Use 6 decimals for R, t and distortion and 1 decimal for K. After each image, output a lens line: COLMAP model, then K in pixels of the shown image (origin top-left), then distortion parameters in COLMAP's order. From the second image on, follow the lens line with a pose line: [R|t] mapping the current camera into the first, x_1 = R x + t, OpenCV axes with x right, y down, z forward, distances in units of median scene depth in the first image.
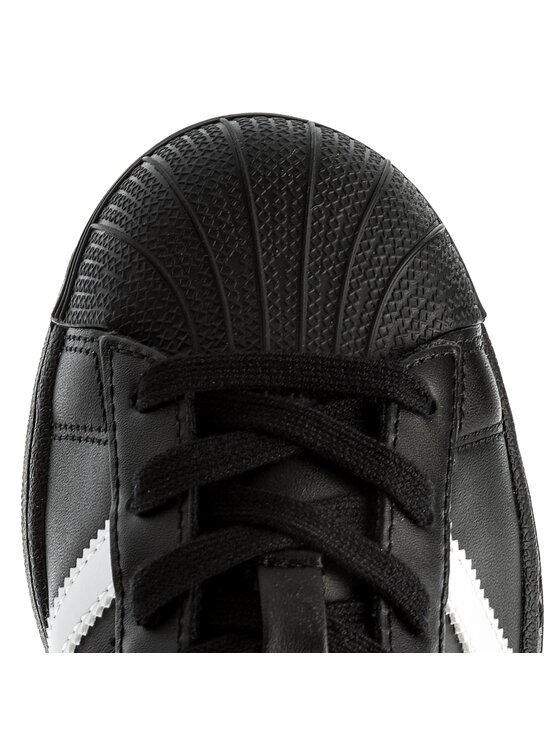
lens RADIAL K [[2183.5, 0, 280.0], [0, 2183.5, 373.0], [0, 0, 1]] dist [-0.090364, 0.000000]
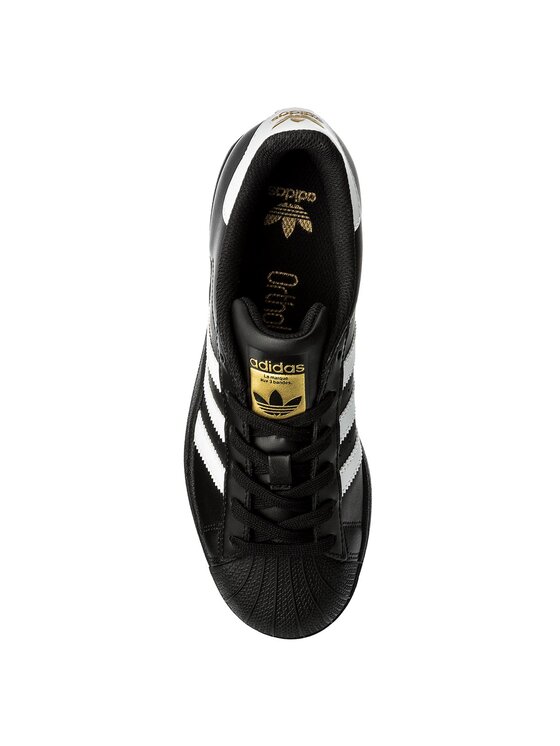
lens RADIAL K [[2014.6, 0, 280.0], [0, 2014.6, 373.0], [0, 0, 1]] dist [-0.784733, 0.000000]
pose [[-0.997826, 0.024098, -0.061345, 0.164677], [-0.027808, -0.997789, 0.060362, 0.074146], [-0.059754, 0.061937, 0.996290, -1.674422]]
